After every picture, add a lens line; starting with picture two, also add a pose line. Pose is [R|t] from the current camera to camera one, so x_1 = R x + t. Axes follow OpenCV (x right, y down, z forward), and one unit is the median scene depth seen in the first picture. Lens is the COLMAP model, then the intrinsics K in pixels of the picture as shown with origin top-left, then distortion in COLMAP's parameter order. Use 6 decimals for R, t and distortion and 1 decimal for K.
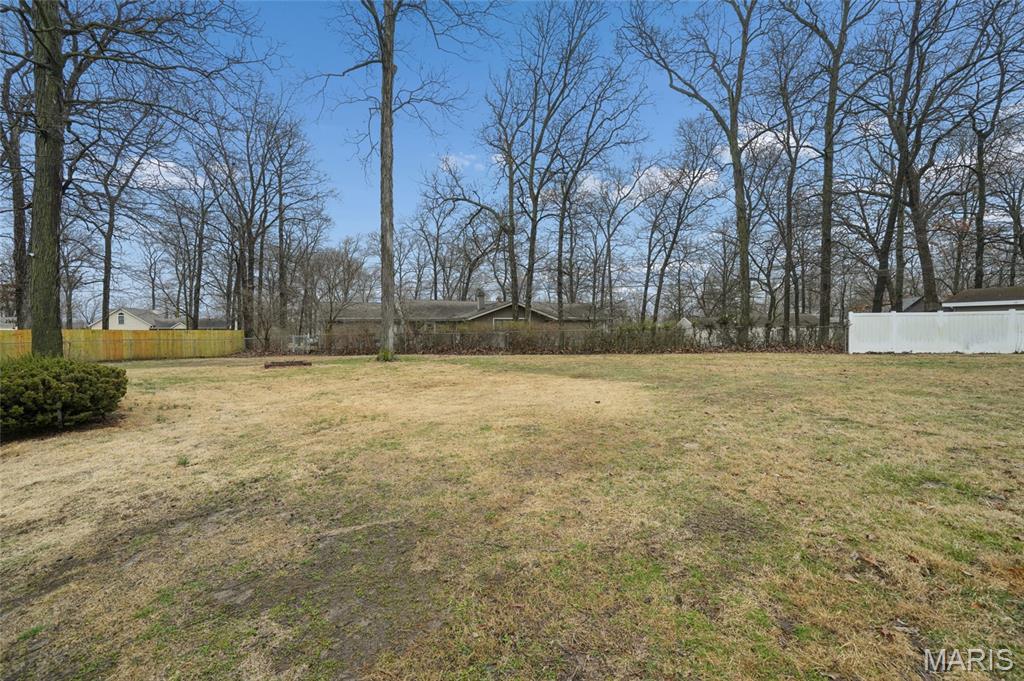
lens RADIAL K [[426.6, 0, 512.0], [0, 426.6, 340.5], [0, 0, 1]] dist [0.015401, 0.000050]
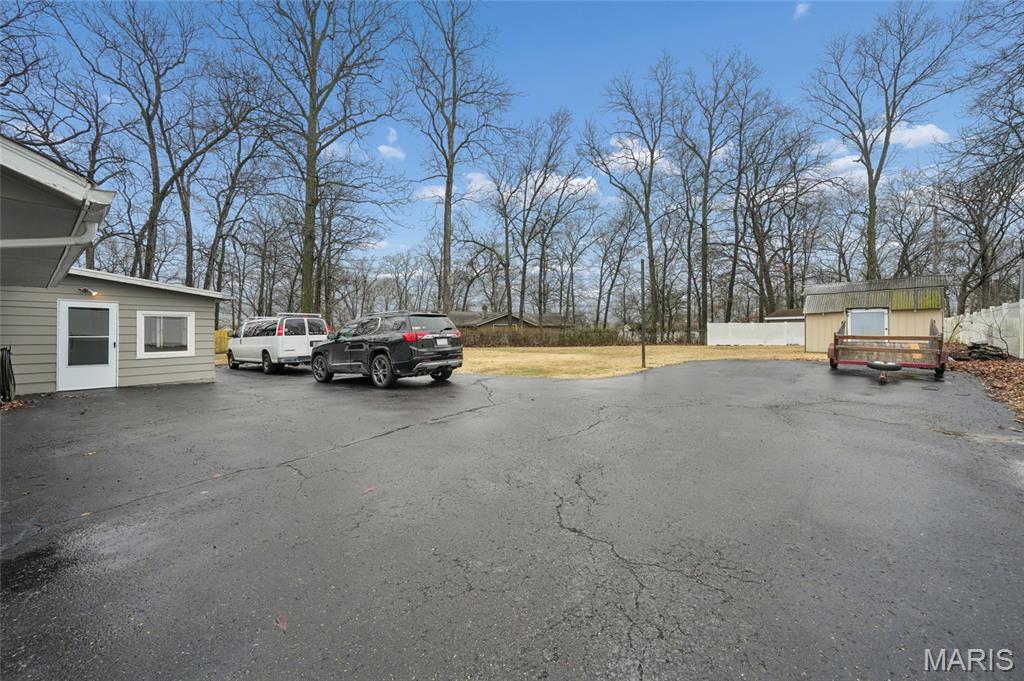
lens RADIAL K [[372.1, 0, 510.5], [0, 372.1, 330.1], [0, 0, 1]] dist [0.000180, 0.000029]
pose [[0.997987, 0.003855, 0.063295, -0.067099], [-0.001732, 0.999435, -0.033564, 0.009653], [-0.063389, 0.033387, 0.997430, -0.257270]]
